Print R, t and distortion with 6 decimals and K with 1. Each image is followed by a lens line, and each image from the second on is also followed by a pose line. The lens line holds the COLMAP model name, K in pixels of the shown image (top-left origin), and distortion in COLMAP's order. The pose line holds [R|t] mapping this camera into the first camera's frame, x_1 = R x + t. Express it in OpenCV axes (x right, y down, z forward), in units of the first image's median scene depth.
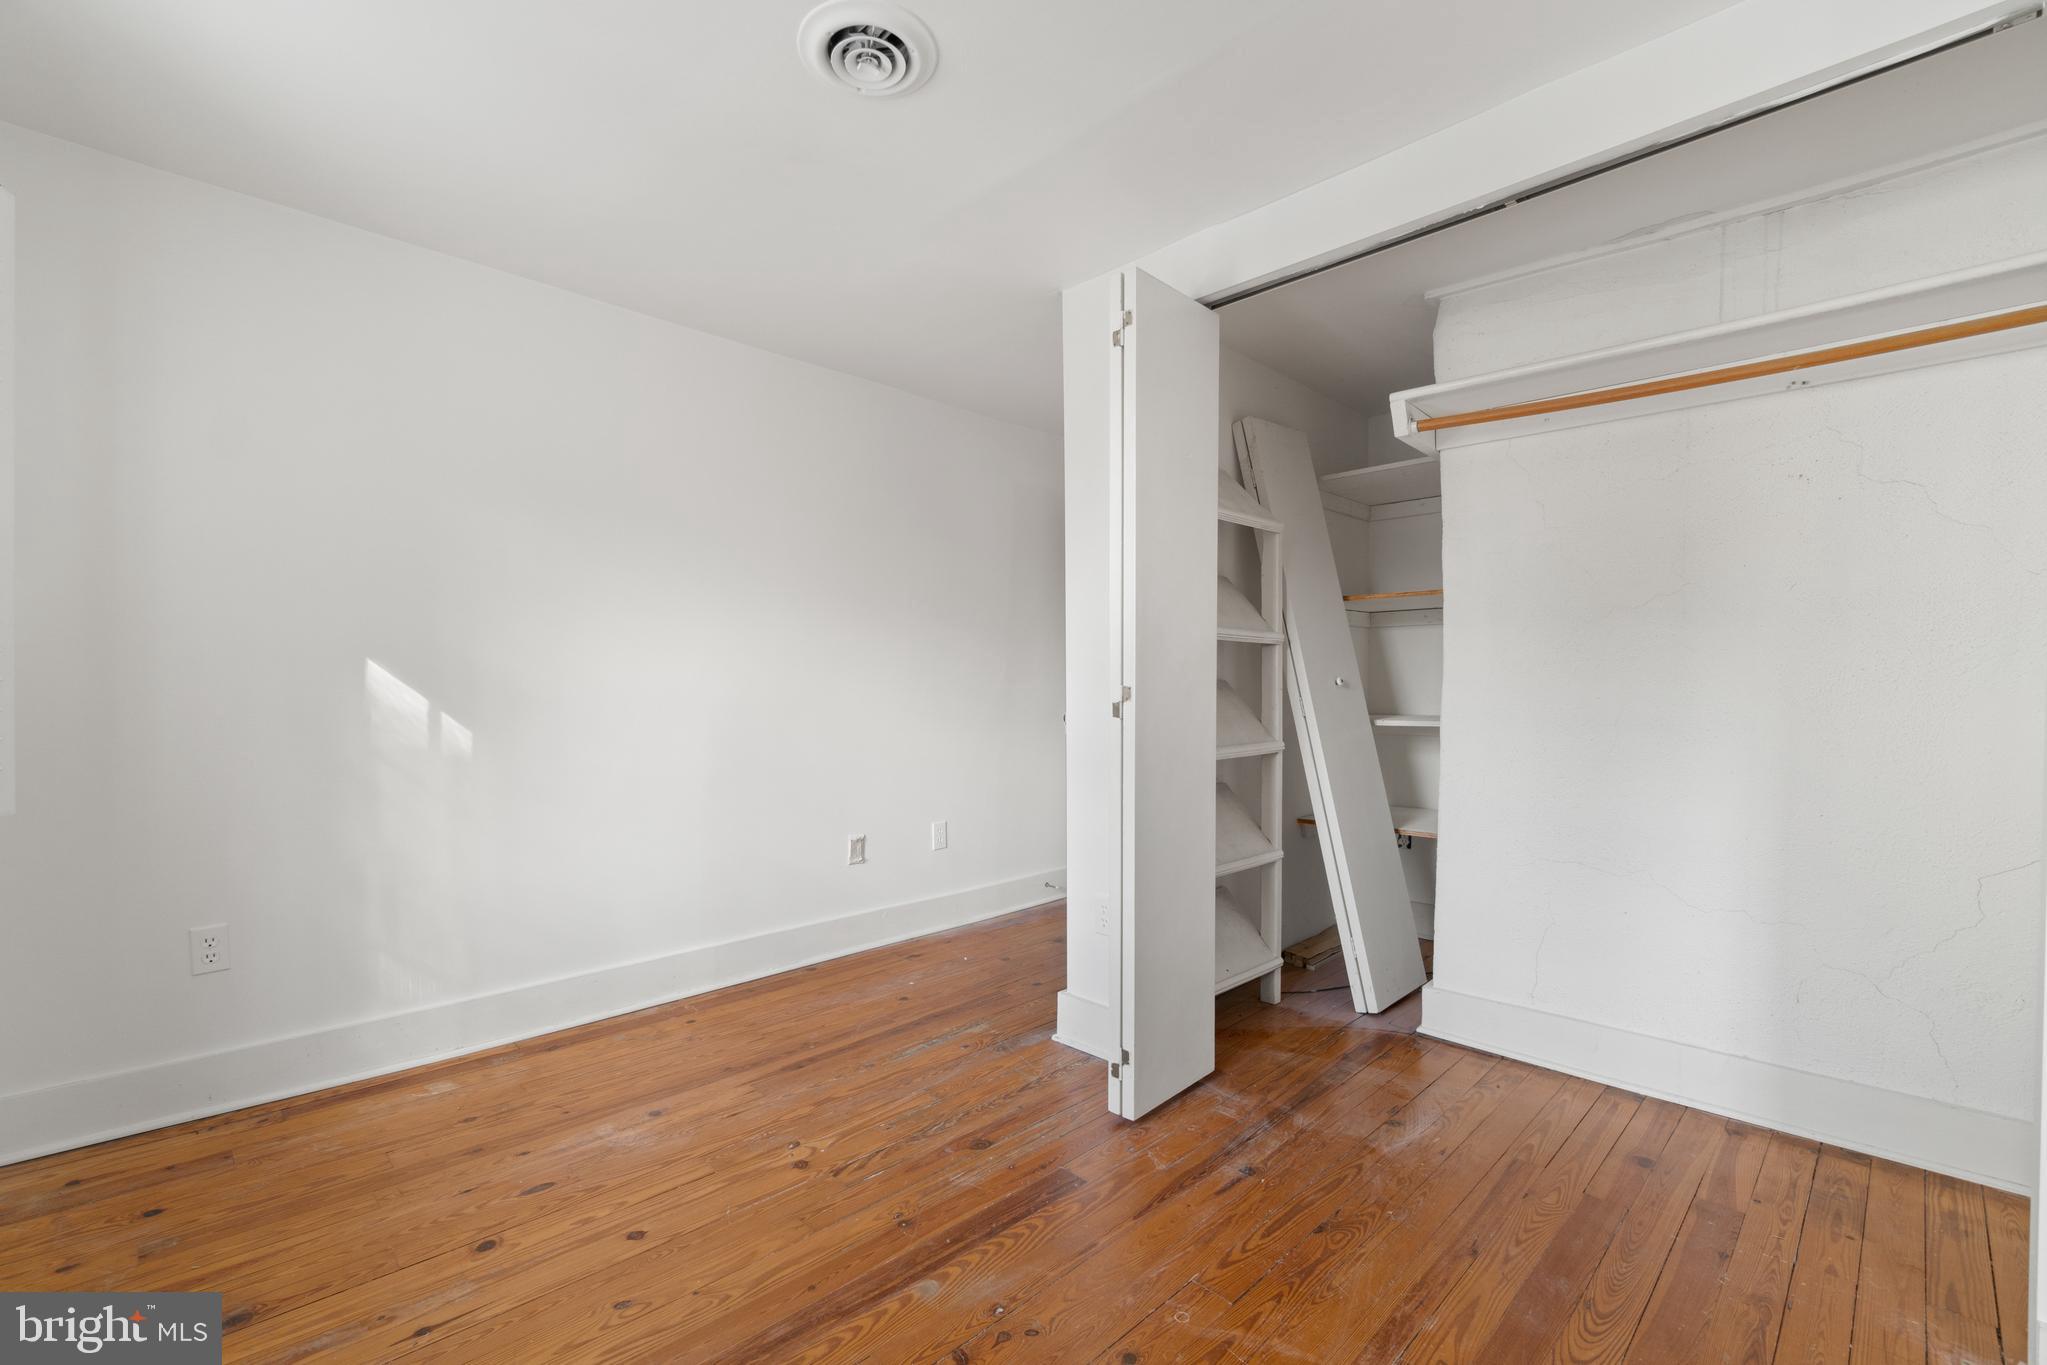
lens RADIAL K [[896.2, 0, 1014.1], [0, 896.2, 720.9], [0, 0, 1]] dist [-0.000111, 0.000034]
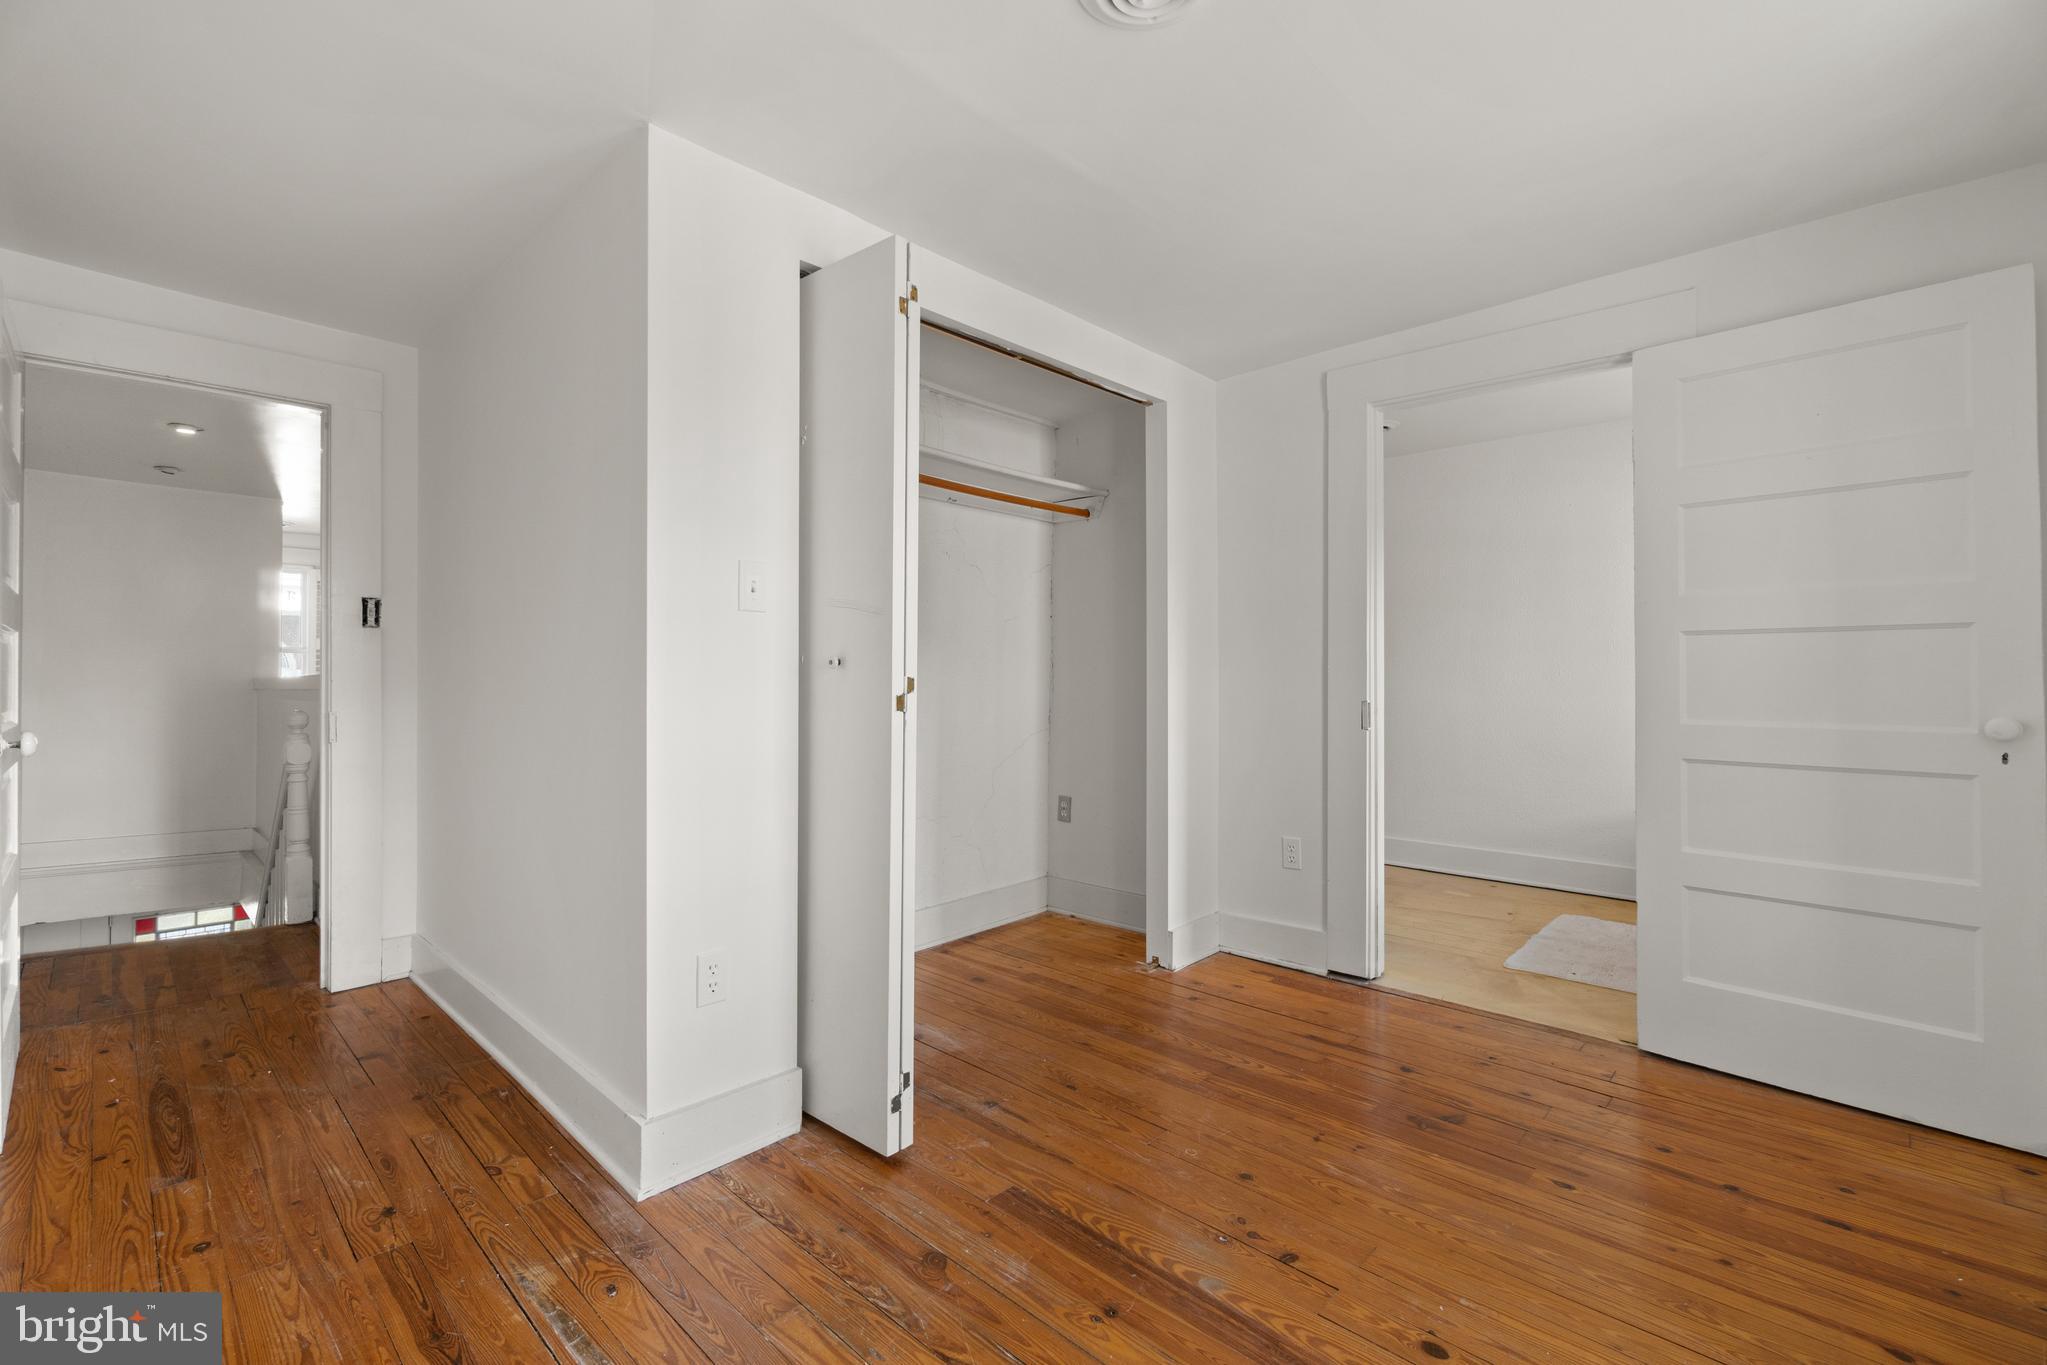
lens RADIAL K [[889.0, 0, 1013.2], [0, 889.0, 670.5], [0, 0, 1]] dist [0.000994, 0.000145]
pose [[-0.035999, 0.002330, 0.999349, -0.884724], [0.038224, 0.999269, -0.000952, -0.044610], [-0.998621, 0.038165, -0.036062, 1.011827]]
